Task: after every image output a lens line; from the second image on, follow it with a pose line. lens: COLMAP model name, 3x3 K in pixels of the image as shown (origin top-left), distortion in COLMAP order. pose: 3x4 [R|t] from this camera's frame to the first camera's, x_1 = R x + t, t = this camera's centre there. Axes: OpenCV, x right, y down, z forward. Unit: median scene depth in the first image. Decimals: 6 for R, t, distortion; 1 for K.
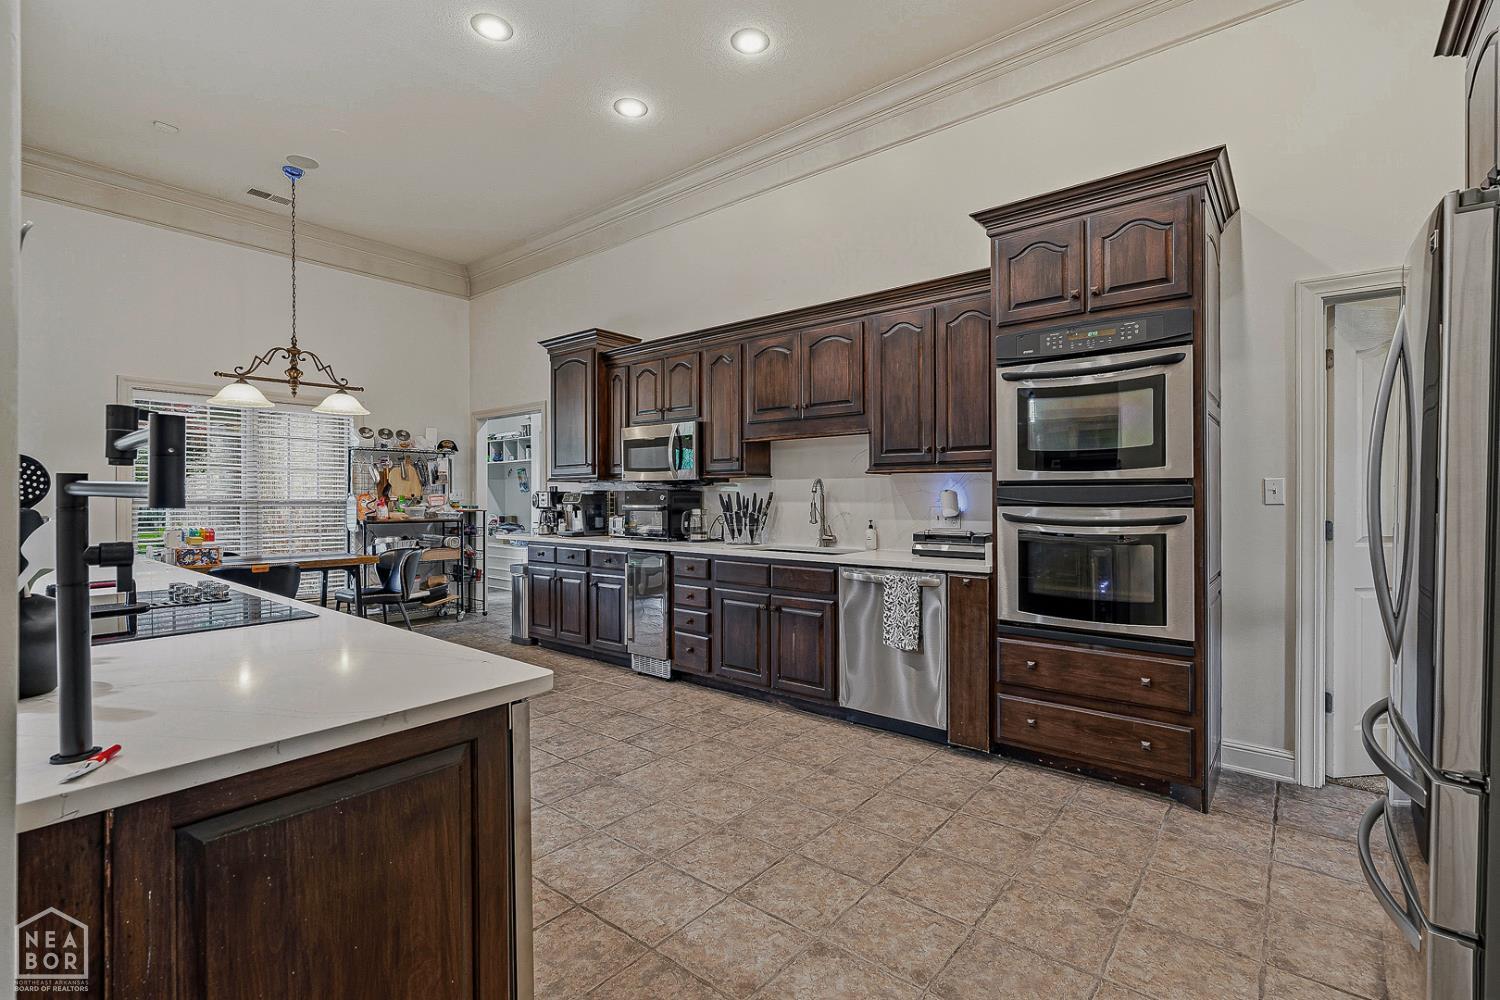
lens RADIAL K [[676.9, 0, 744.1], [0, 676.9, 501.8], [0, 0, 1]] dist [-0.001818, 0.000560]
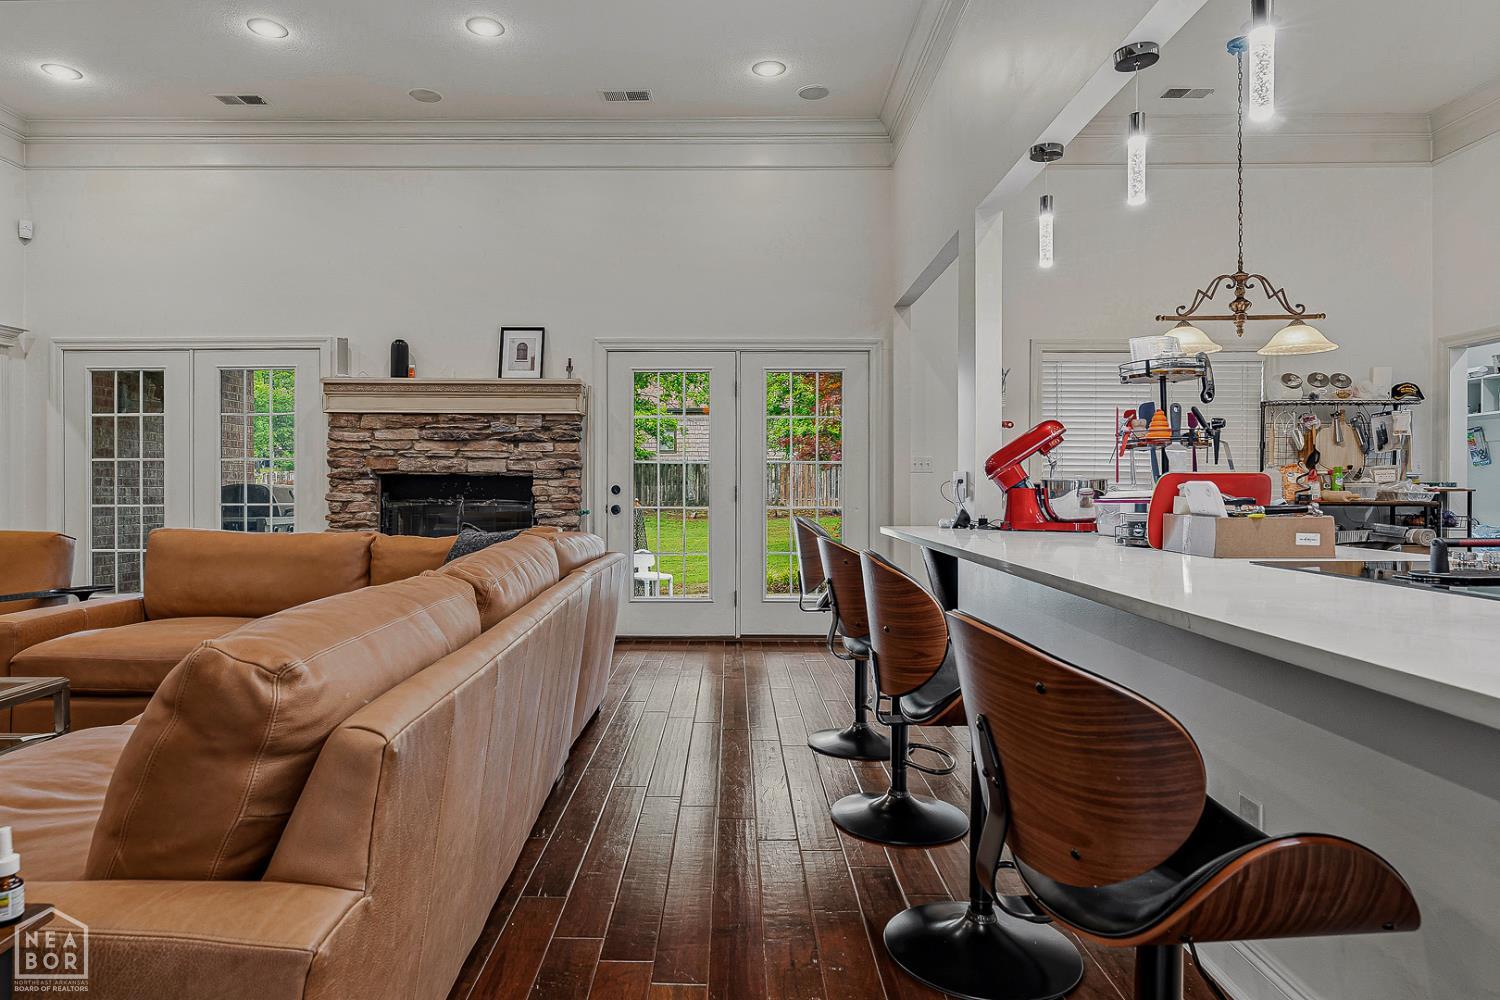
lens RADIAL K [[895.4, 0, 721.7], [0, 895.4, 492.0], [0, 0, 1]] dist [-0.006826, 0.006702]
pose [[0.632075, 0.004995, -0.774891, -0.276734], [-0.005650, 0.999982, 0.001837, 0.027408], [0.774887, 0.003217, 0.632092, -0.118318]]
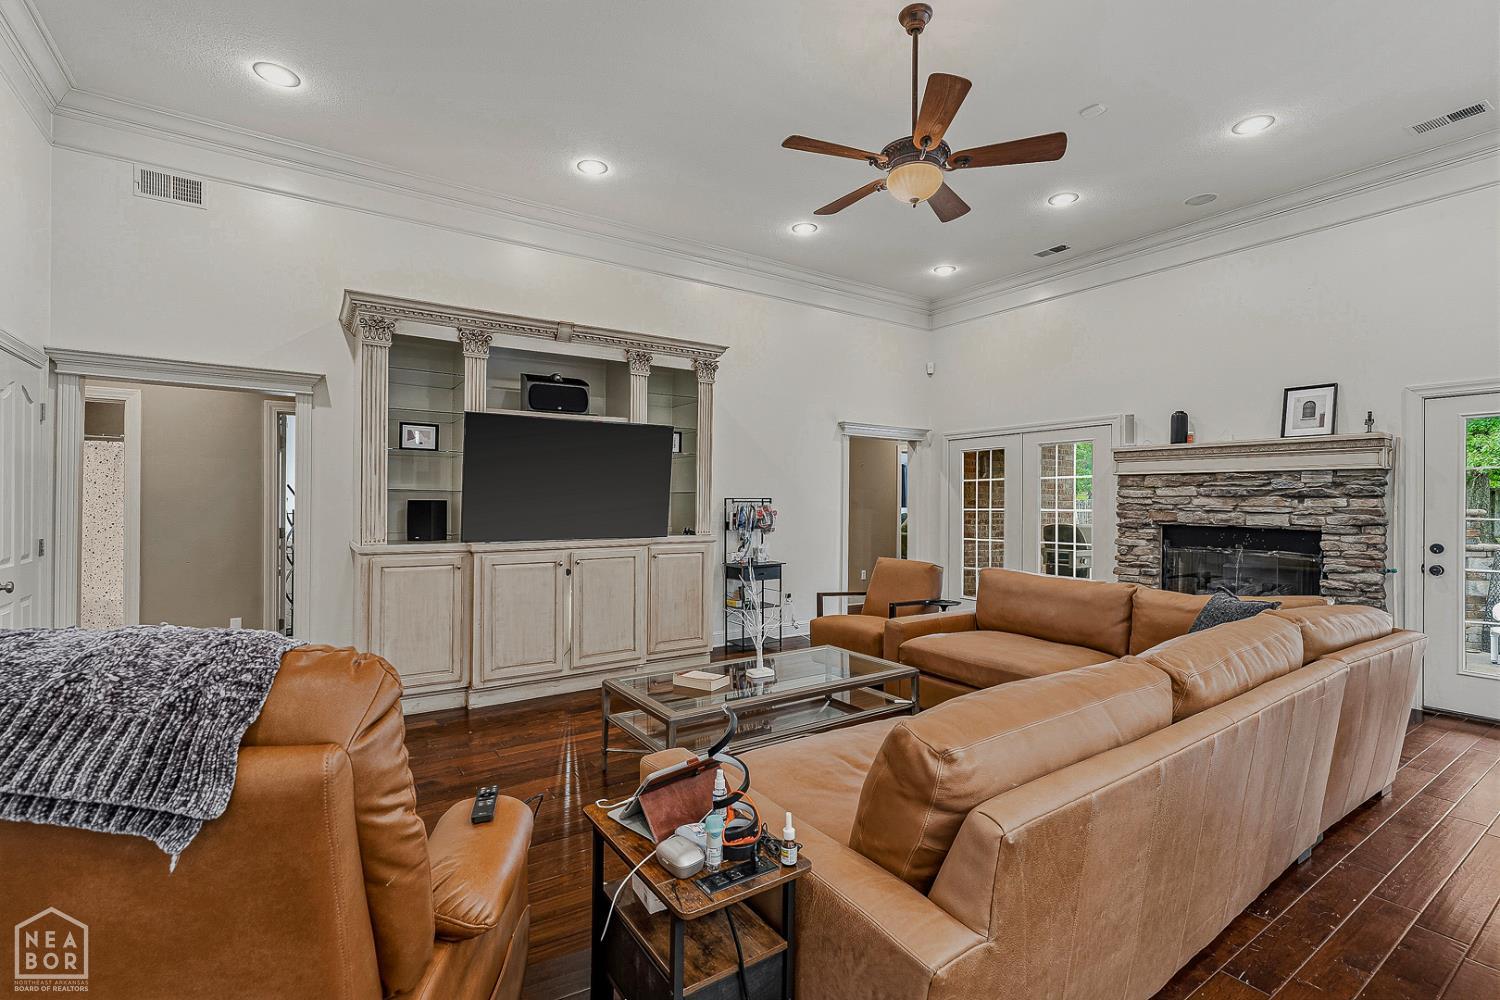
lens RADIAL K [[676.9, 0, 748.0], [0, 676.9, 499.3], [0, 0, 1]] dist [-0.001818, 0.000560]
pose [[-0.278346, -0.001899, -0.960479, -0.257250], [-0.007618, 0.999971, 0.000231, -0.036330], [0.960451, 0.007381, -0.278353, -0.042058]]
